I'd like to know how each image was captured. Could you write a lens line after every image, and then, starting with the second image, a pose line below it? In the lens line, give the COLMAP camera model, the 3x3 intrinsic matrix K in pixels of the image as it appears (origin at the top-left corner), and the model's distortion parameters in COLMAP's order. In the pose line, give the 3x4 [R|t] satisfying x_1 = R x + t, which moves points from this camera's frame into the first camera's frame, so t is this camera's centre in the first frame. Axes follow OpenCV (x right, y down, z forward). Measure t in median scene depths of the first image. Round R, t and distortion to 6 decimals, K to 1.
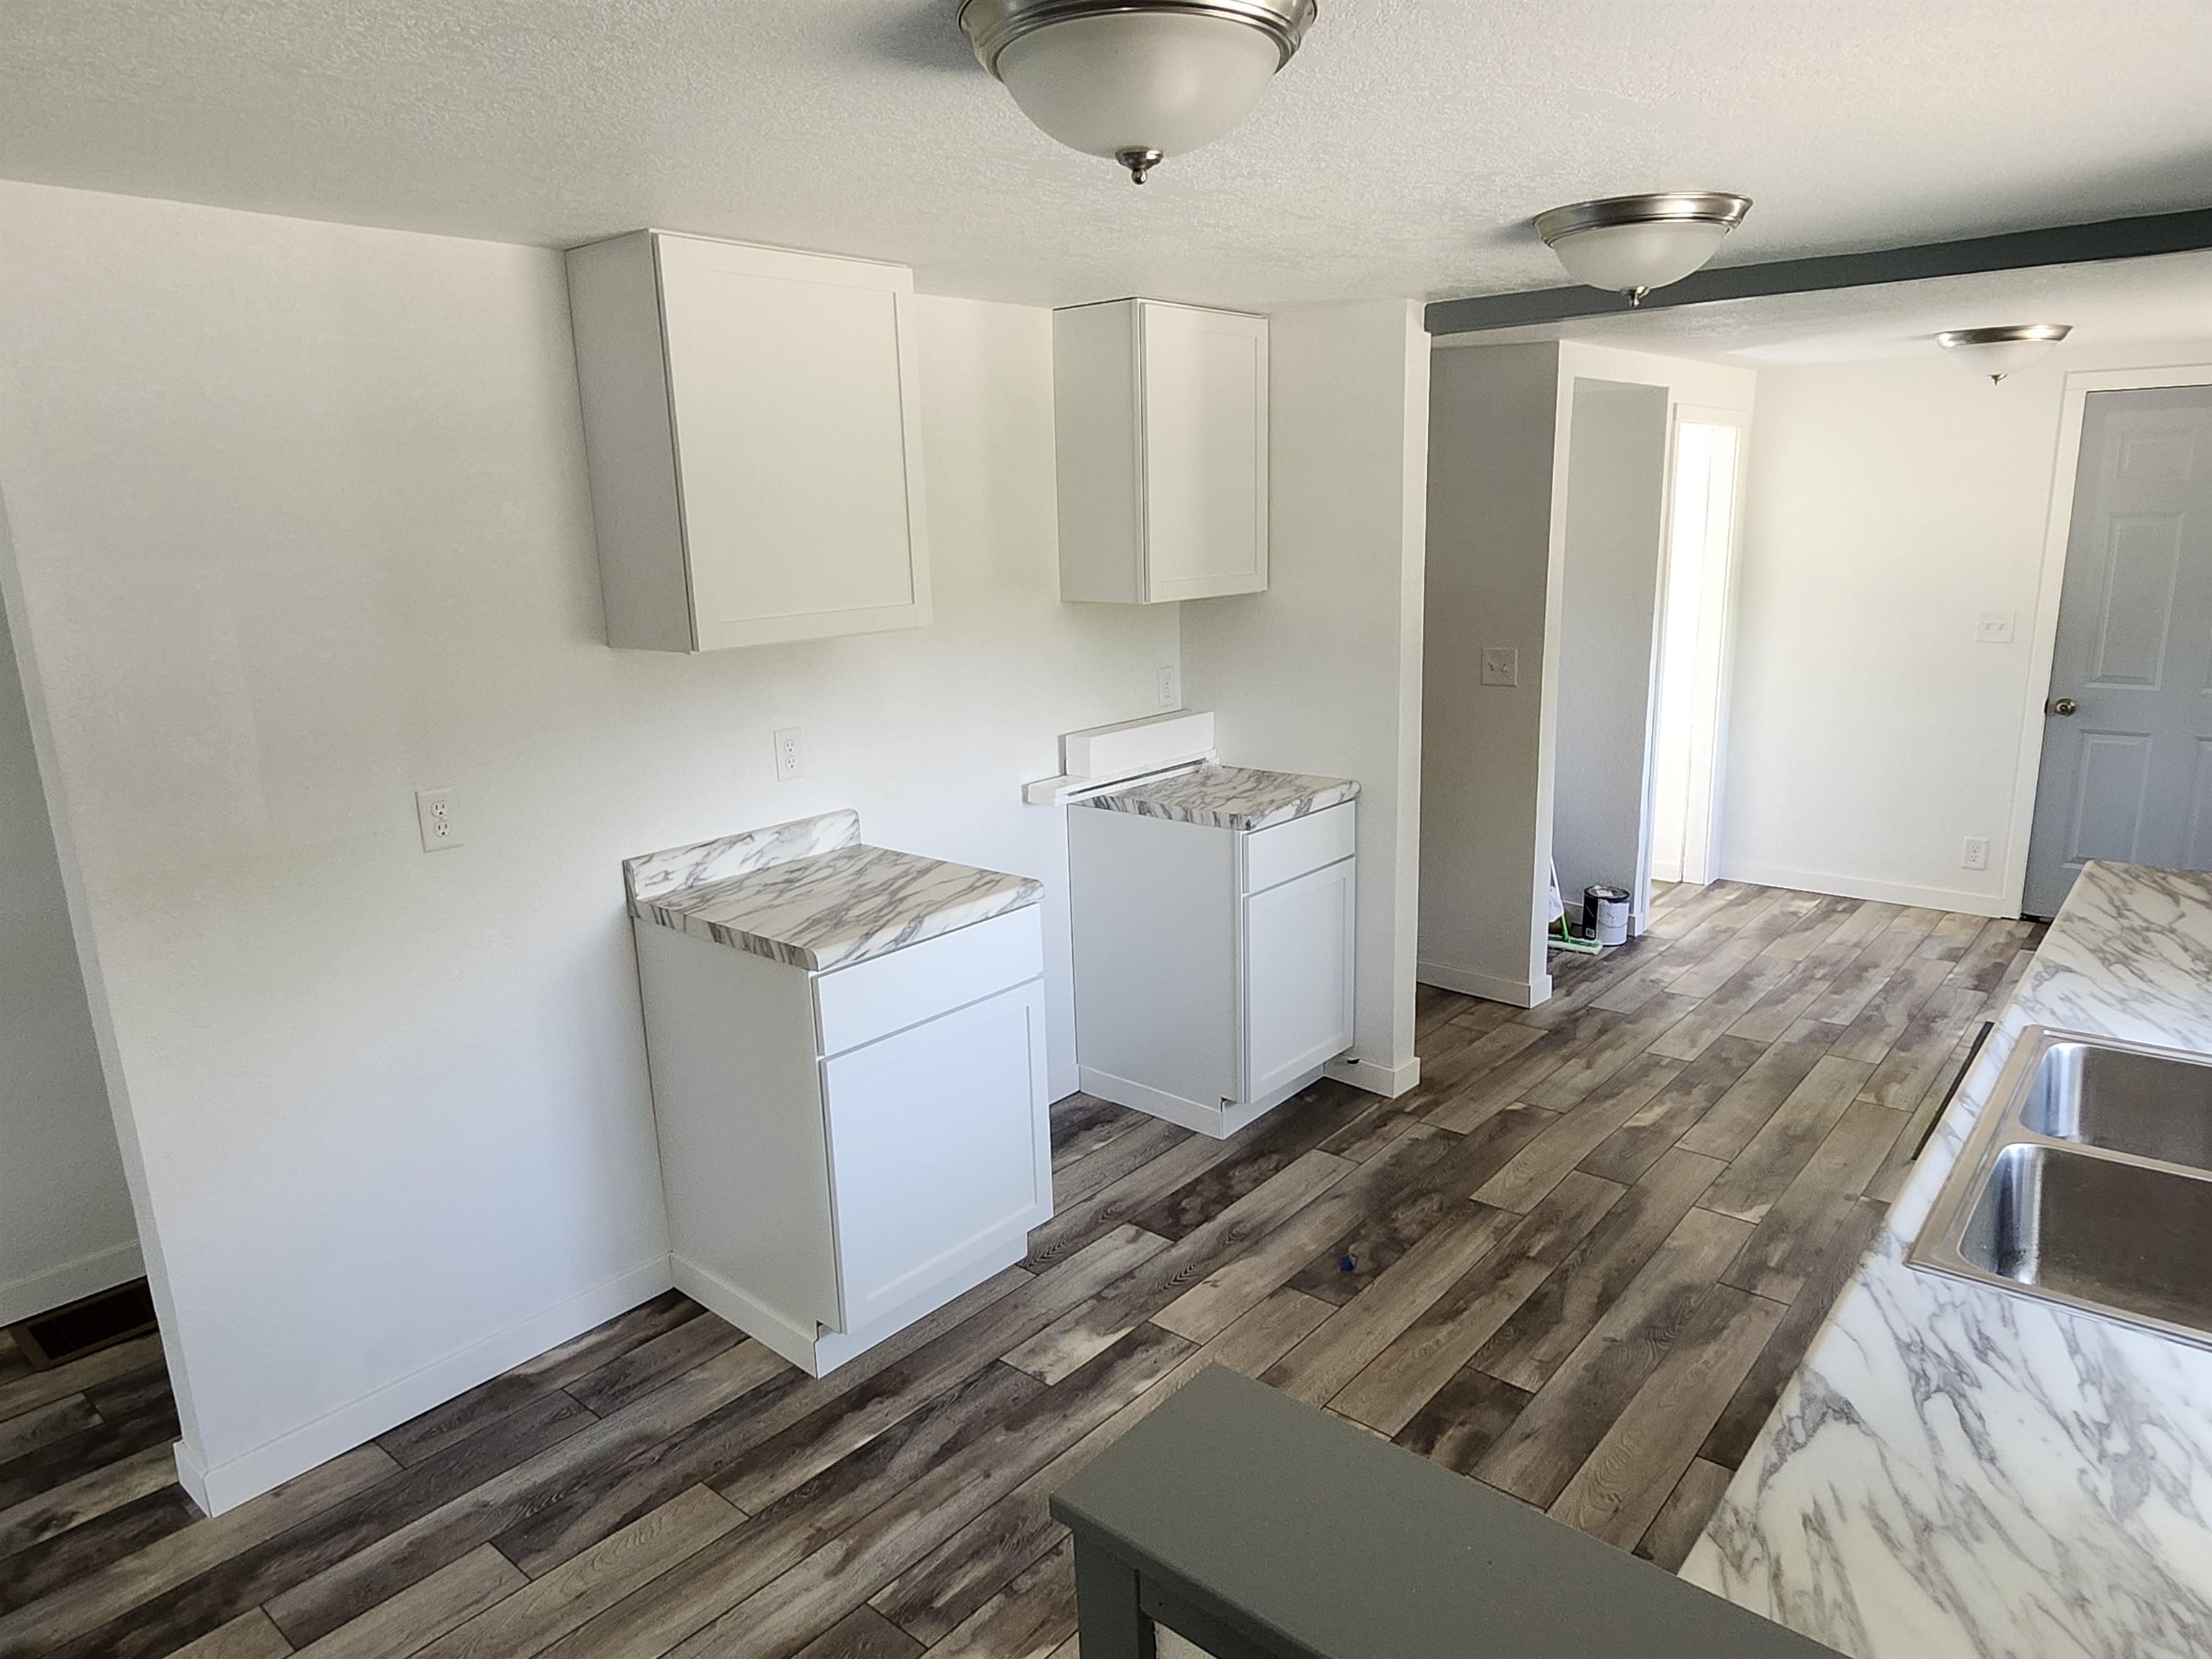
lens RADIAL K [[1400.6, 0, 1119.3], [0, 1400.6, 840.1], [0, 0, 1]] dist [0.006061, -0.003846]
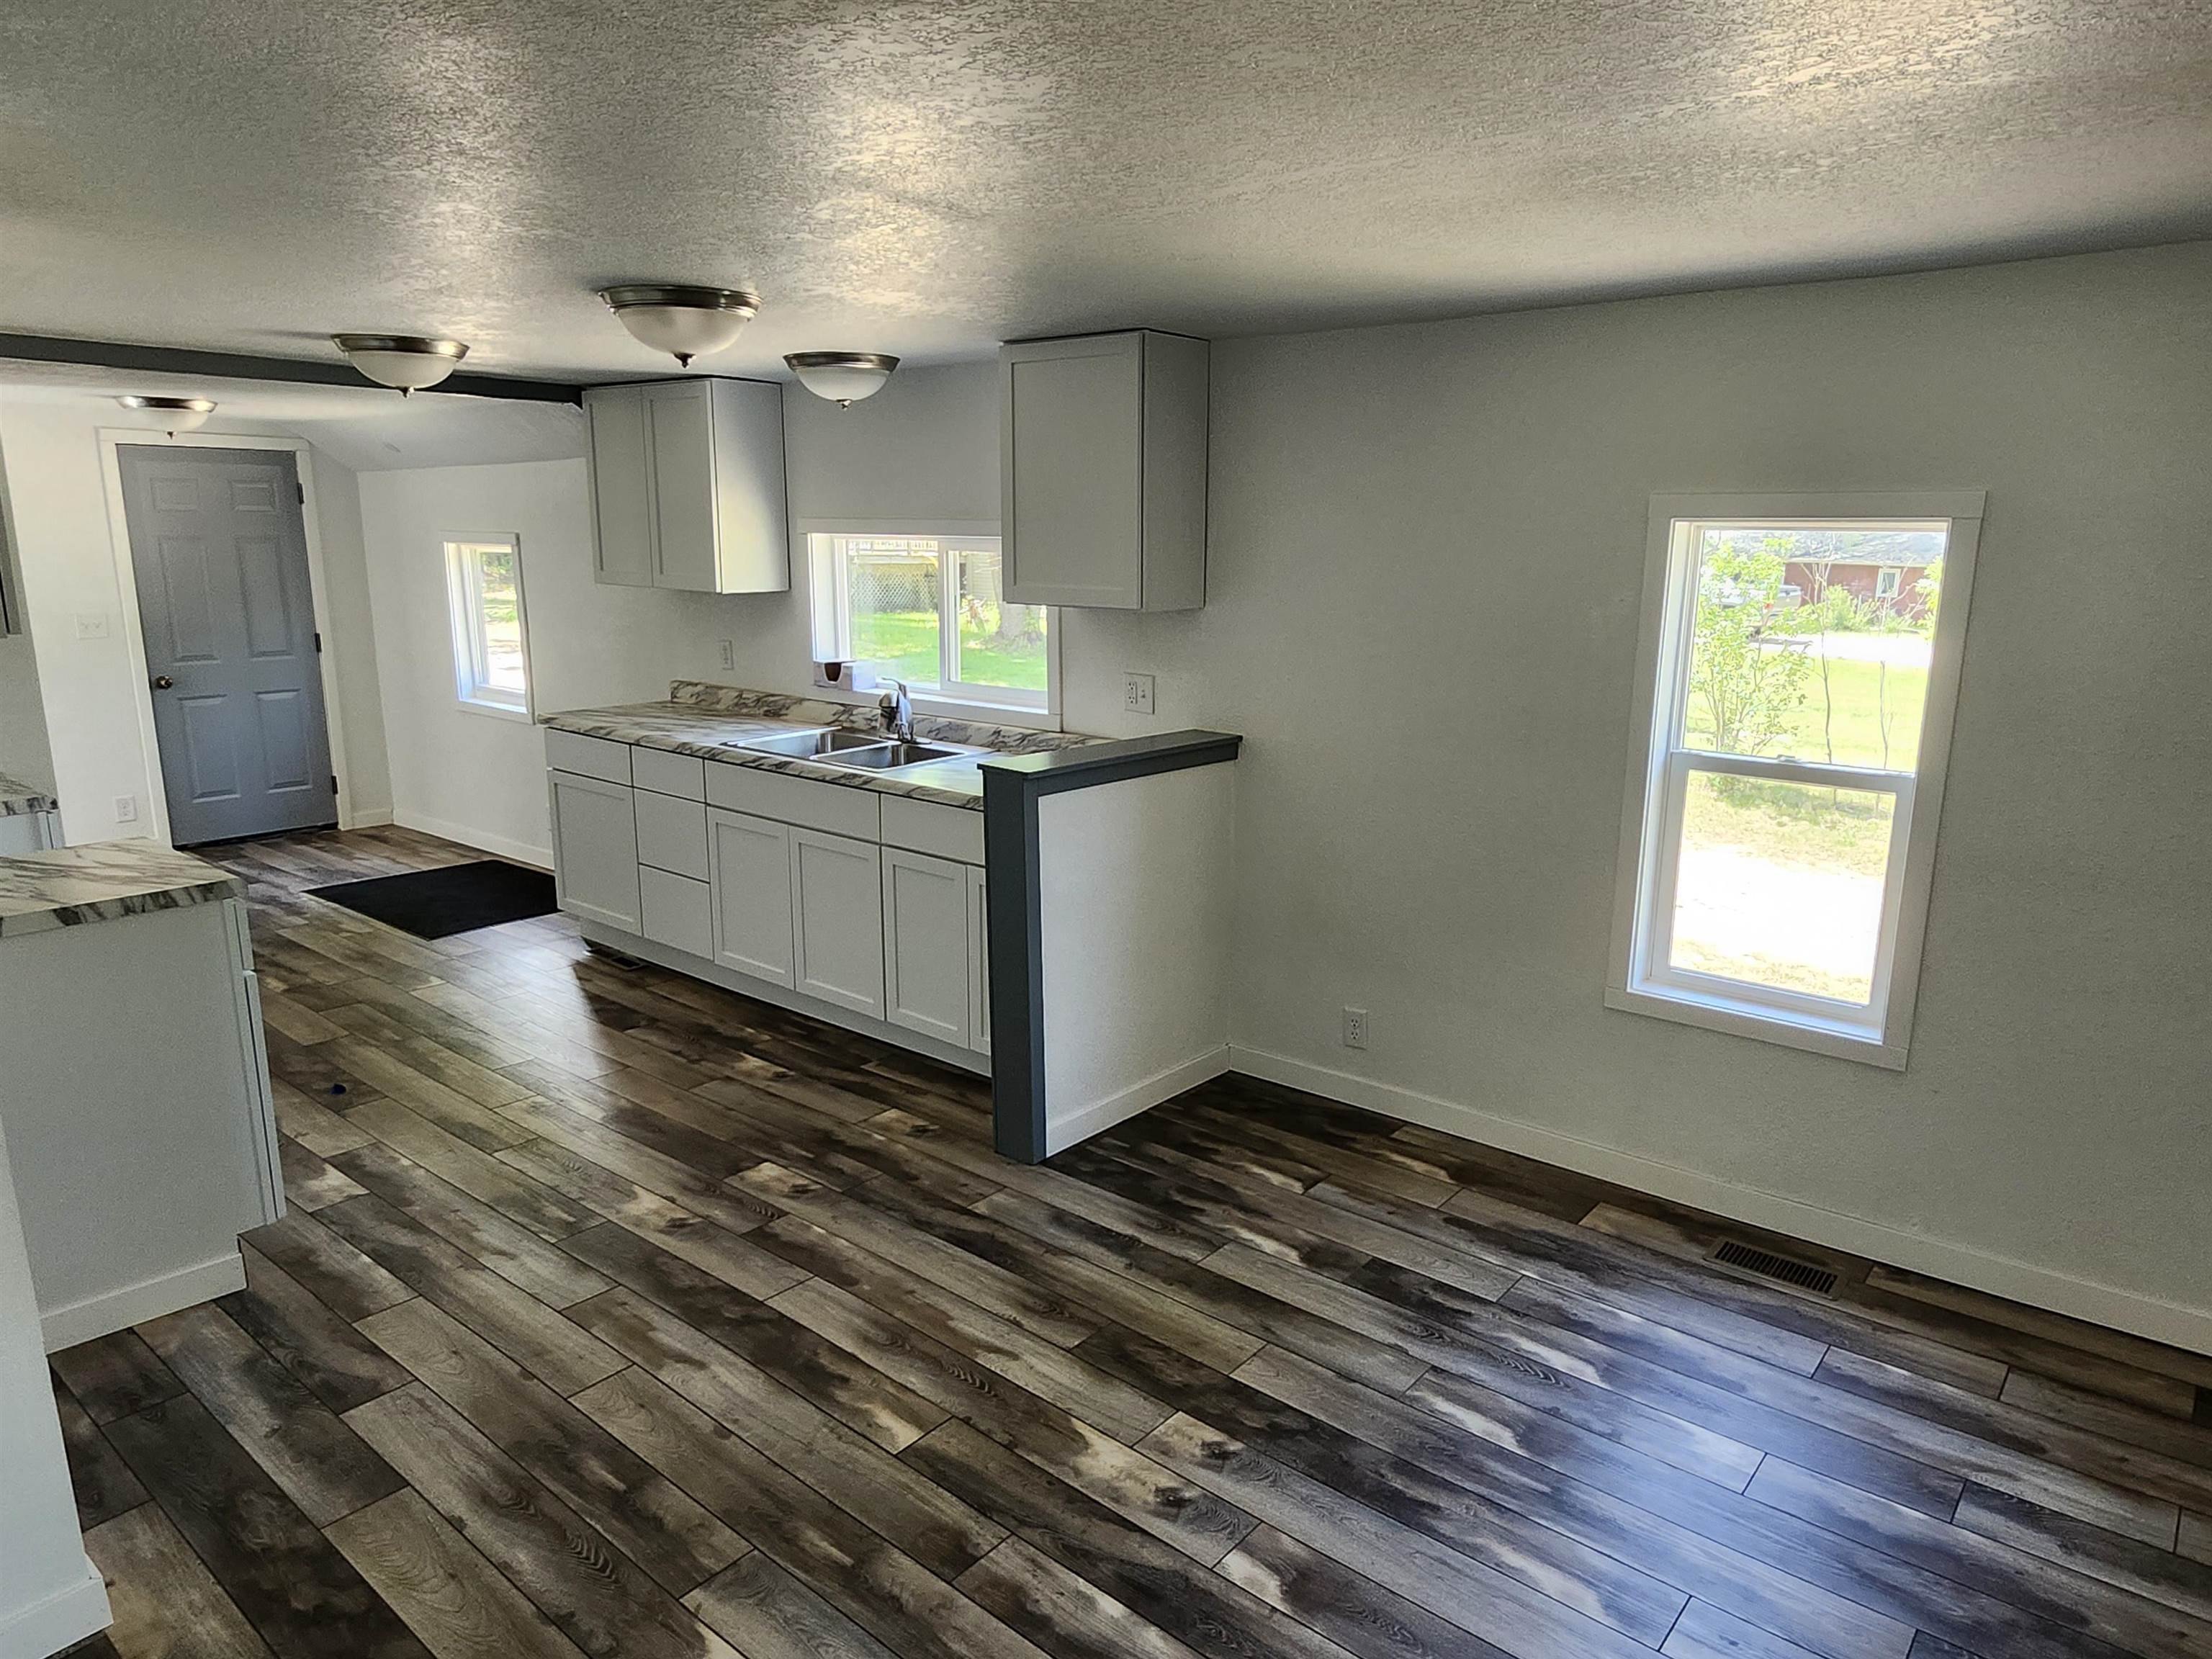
lens RADIAL K [[1400.6, 0, 1114.7], [0, 1400.6, 838.6], [0, 0, 1]] dist [0.006061, -0.003846]
pose [[-0.007227, -0.191057, 0.981552, -0.767206], [0.221314, 0.956930, 0.187894, -0.005774], [-0.975176, 0.218590, 0.035368, 0.136339]]
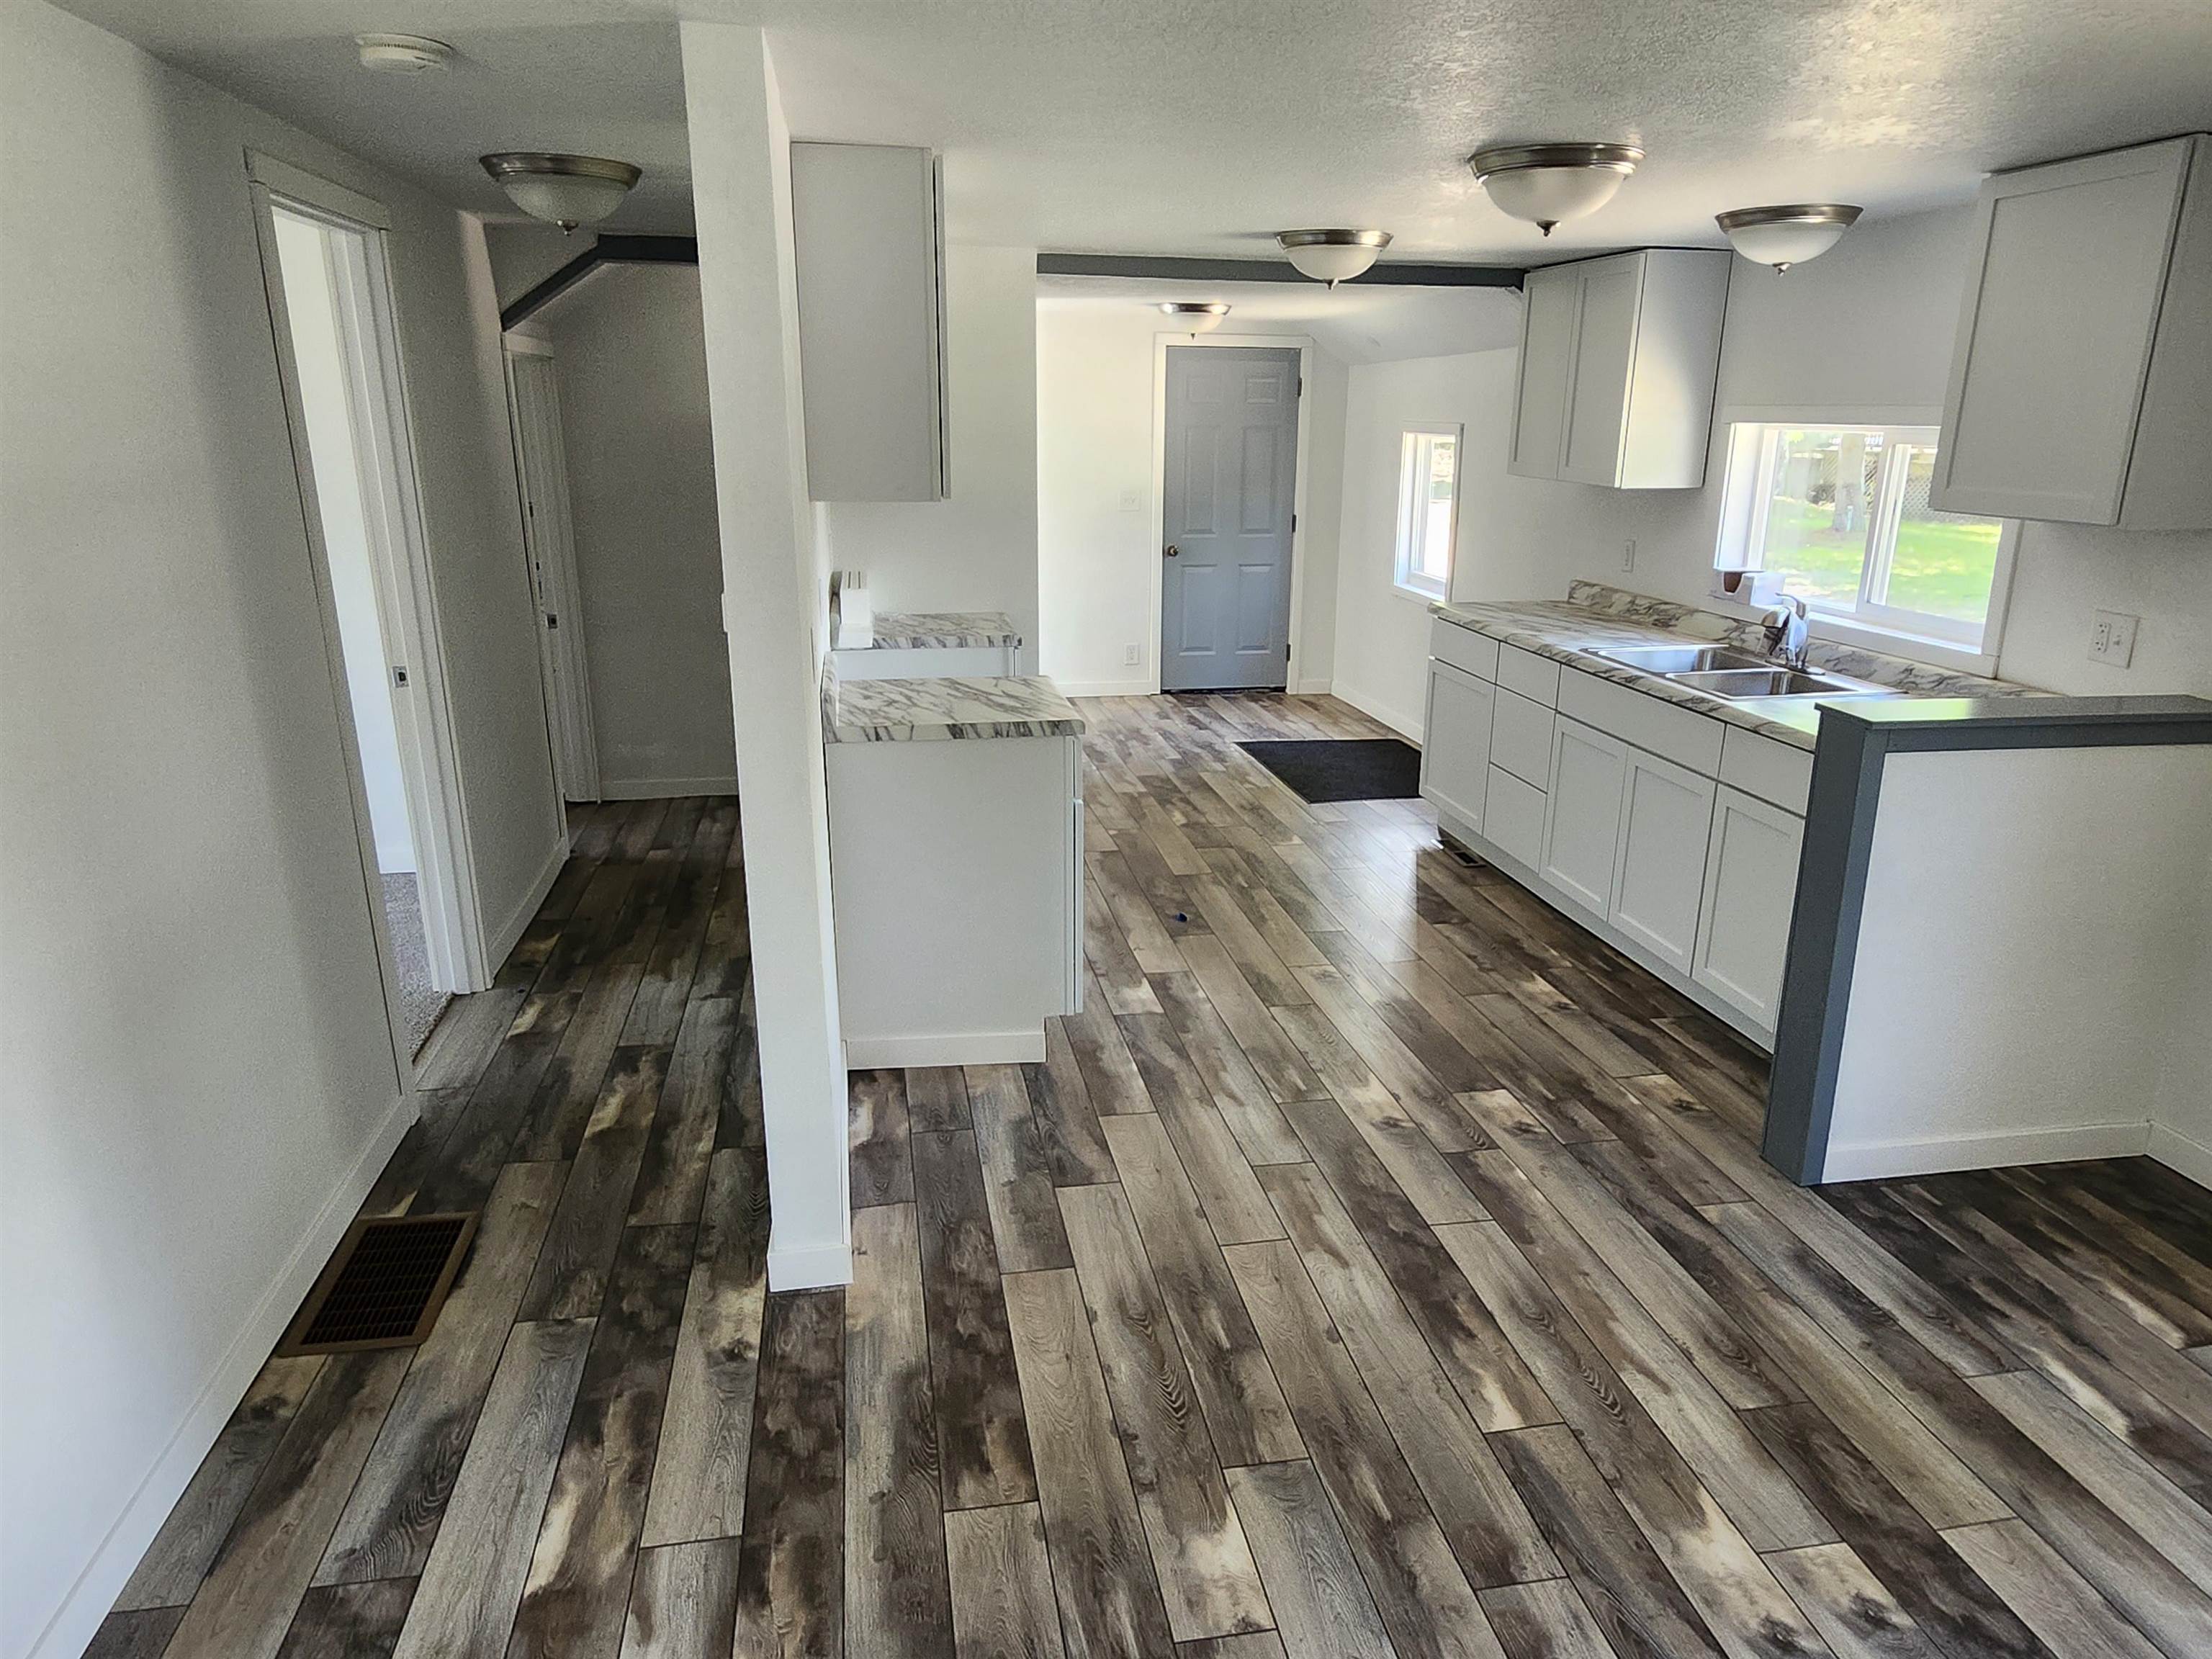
lens RADIAL K [[1400.6, 0, 1119.8], [0, 1400.6, 834.7], [0, 0, 1]] dist [0.006061, -0.003846]
pose [[0.633179, -0.192129, 0.749781, -0.693384], [0.152191, 0.980696, 0.122777, 0.015679], [-0.758896, 0.036370, 0.650196, 0.053161]]
